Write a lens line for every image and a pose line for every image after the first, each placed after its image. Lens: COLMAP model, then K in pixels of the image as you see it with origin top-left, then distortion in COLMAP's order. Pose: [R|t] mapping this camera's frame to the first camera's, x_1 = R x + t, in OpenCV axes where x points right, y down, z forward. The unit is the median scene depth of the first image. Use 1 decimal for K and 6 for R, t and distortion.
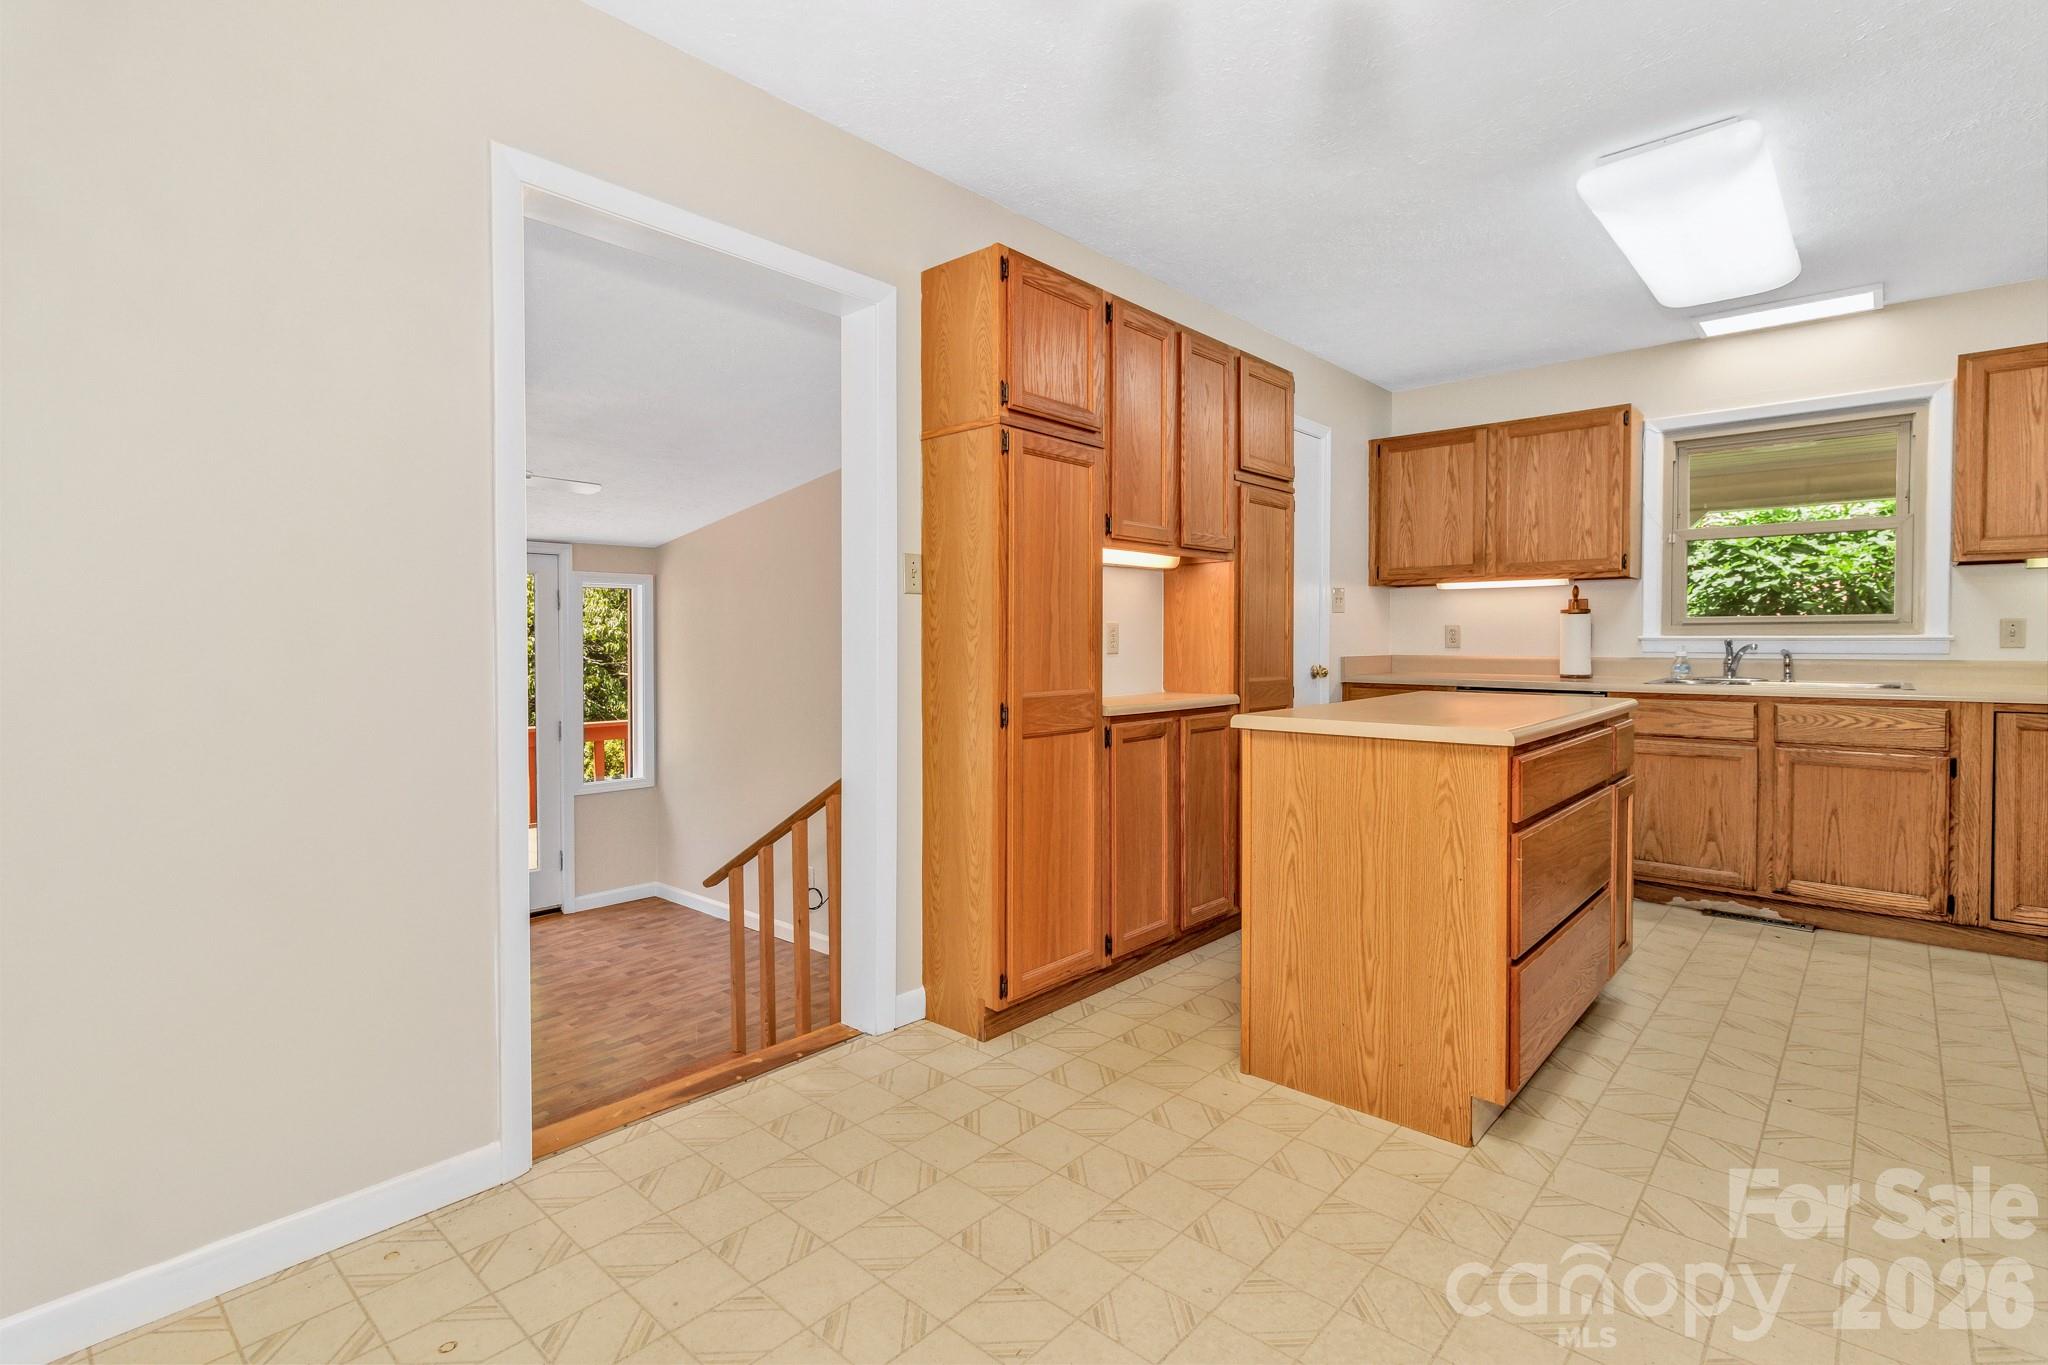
lens RADIAL K [[943.4, 0, 1033.9], [0, 943.4, 654.9], [0, 0, 1]] dist [-0.001180, -0.000995]
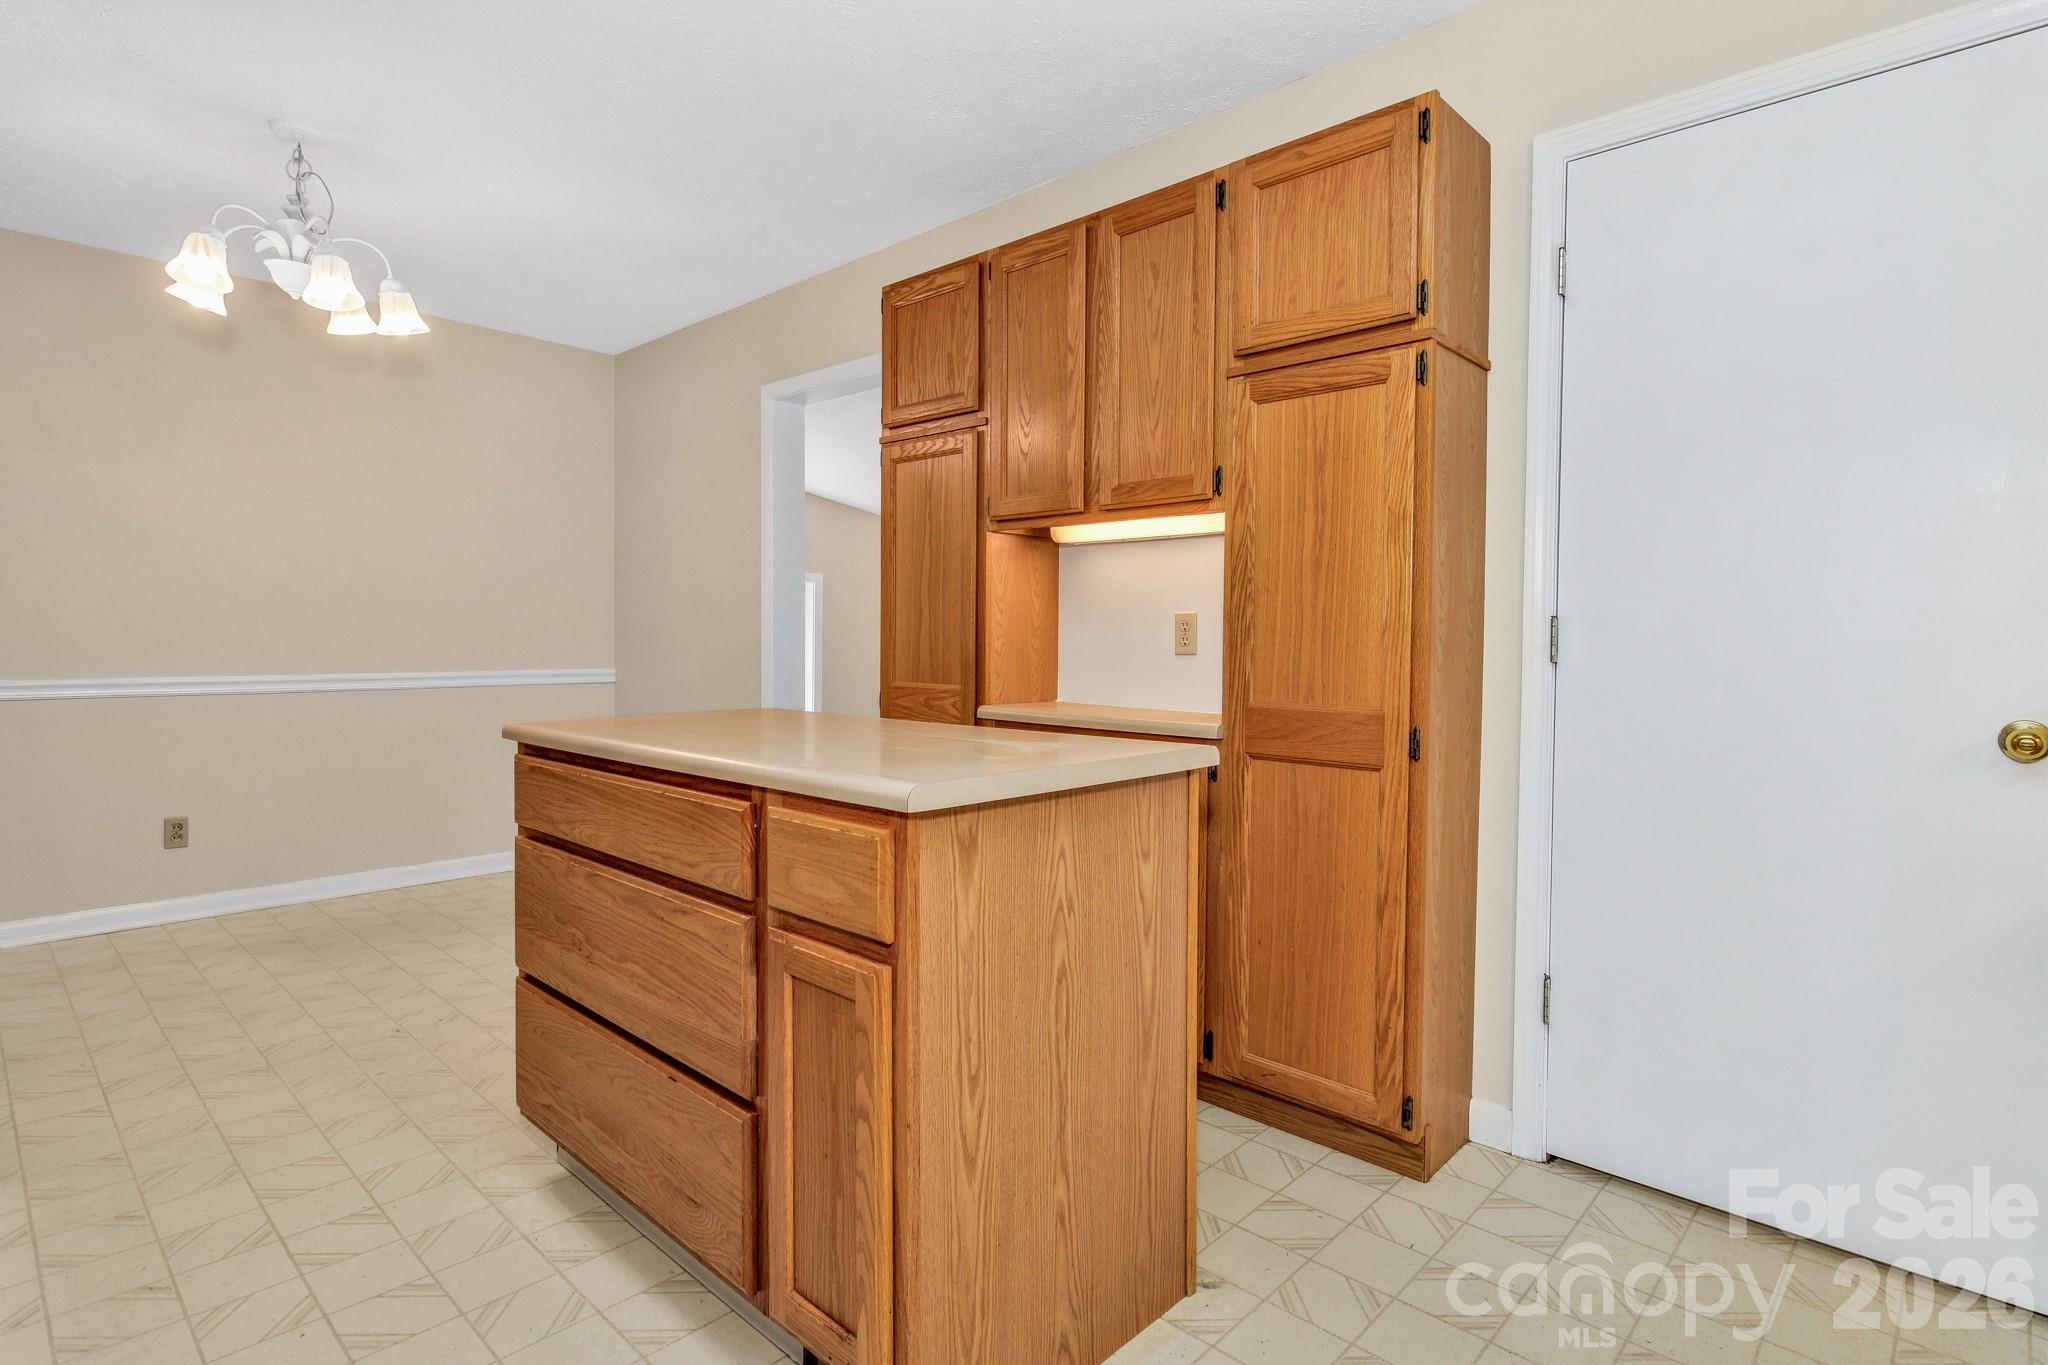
lens RADIAL K [[1031.3, 0, 1047.3], [0, 1031.3, 664.1], [0, 0, 1]] dist [-0.003554, 0.001074]
pose [[-0.014900, 0.028585, -0.999480, 0.819337], [-0.026205, 0.999237, 0.028968, -0.013476], [0.999546, 0.026623, -0.014139, 0.820583]]
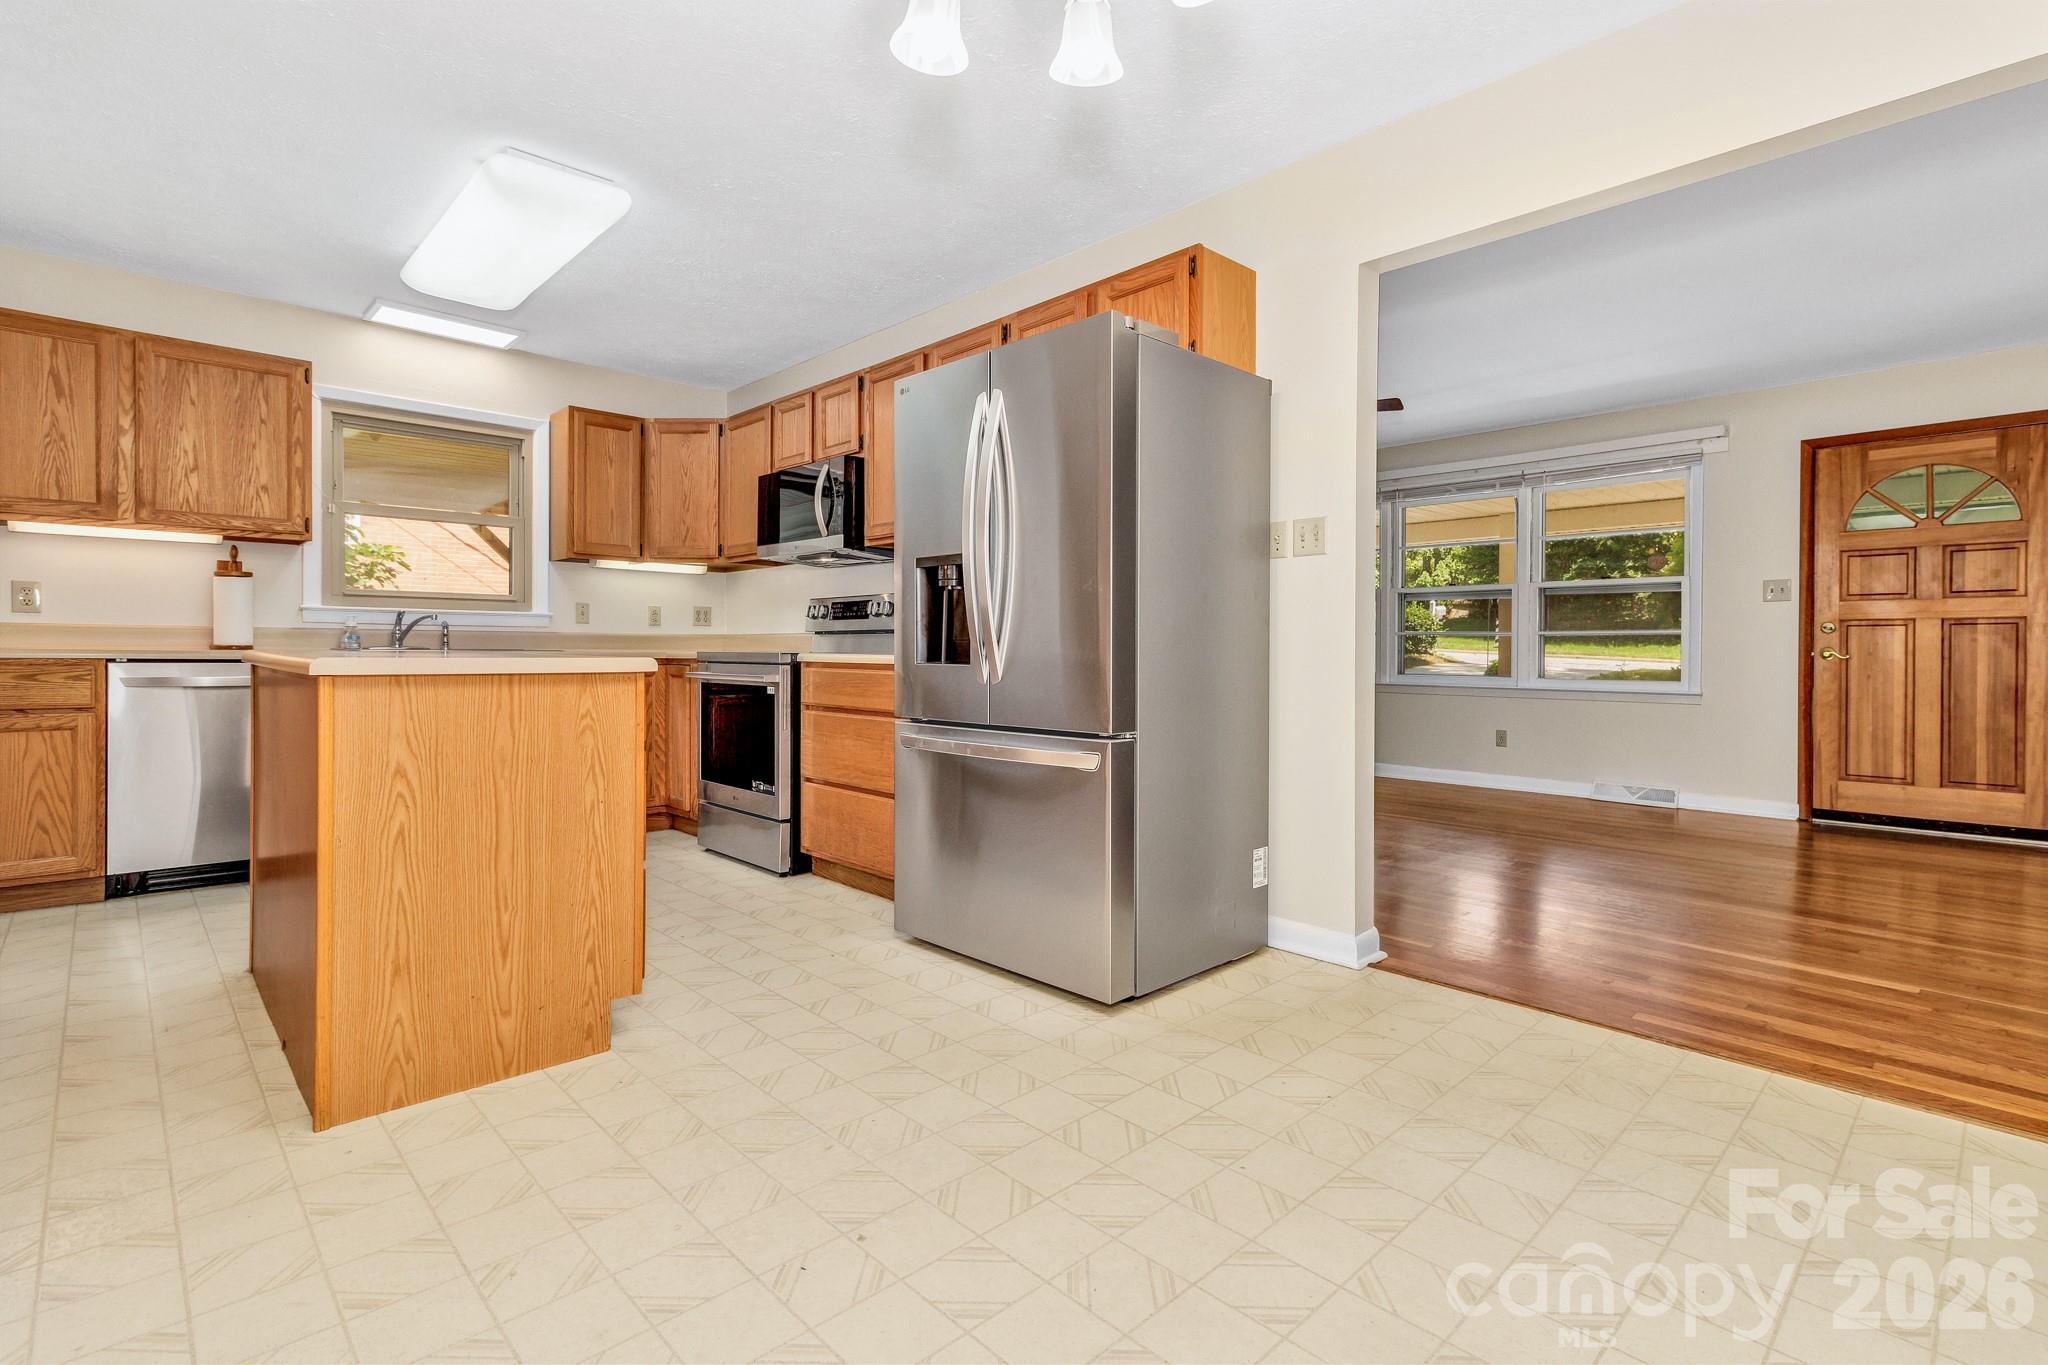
lens RADIAL K [[943.4, 0, 1012.7], [0, 943.4, 663.4], [0, 0, 1]] dist [-0.001180, -0.000995]
pose [[0.078377, -0.012598, 0.996844, -0.309706], [0.007592, 0.999899, 0.012039, 0.039683], [-0.996895, 0.006624, 0.078465, 0.245793]]
